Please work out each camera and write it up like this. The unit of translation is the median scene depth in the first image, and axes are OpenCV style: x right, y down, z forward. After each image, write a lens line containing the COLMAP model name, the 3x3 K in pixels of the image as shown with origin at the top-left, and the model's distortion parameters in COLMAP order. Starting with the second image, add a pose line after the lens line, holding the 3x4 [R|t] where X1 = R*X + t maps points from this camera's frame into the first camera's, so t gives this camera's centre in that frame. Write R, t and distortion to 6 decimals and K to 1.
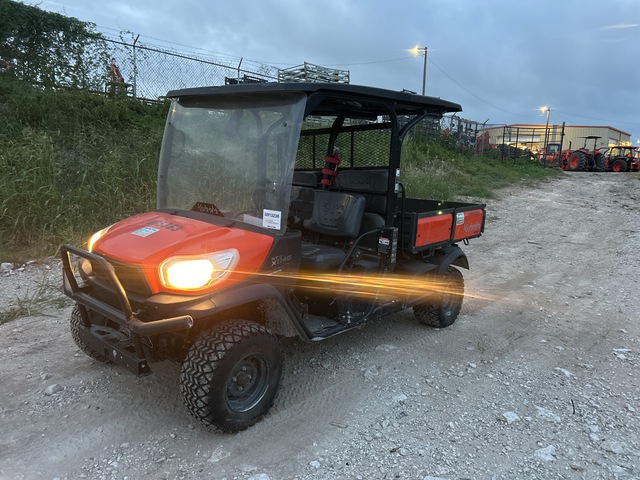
lens RADIAL K [[504.2, 0, 320.0], [0, 504.2, 240.0], [0, 0, 1]] dist [-0.004415, -0.002615]
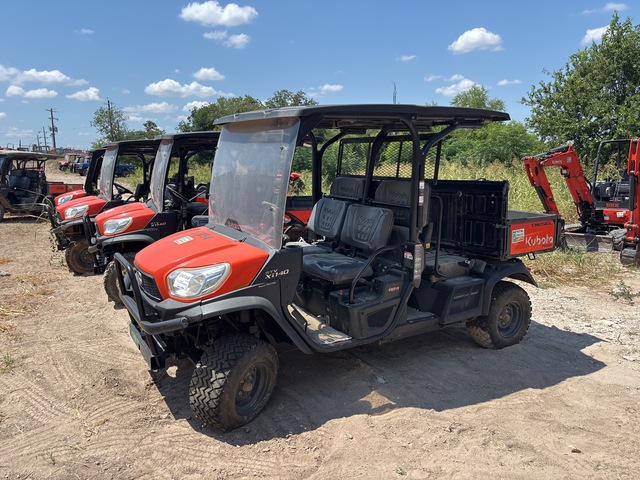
lens RADIAL K [[497.9, 0, 320.0], [0, 497.9, 240.0], [0, 0, 1]] dist [0.000696, 0.001105]
pose [[0.948392, 0.010875, -0.316913, 0.275604], [-0.014006, 0.999873, -0.007602, -0.020295], [0.316790, 0.011648, 0.948424, 0.015332]]
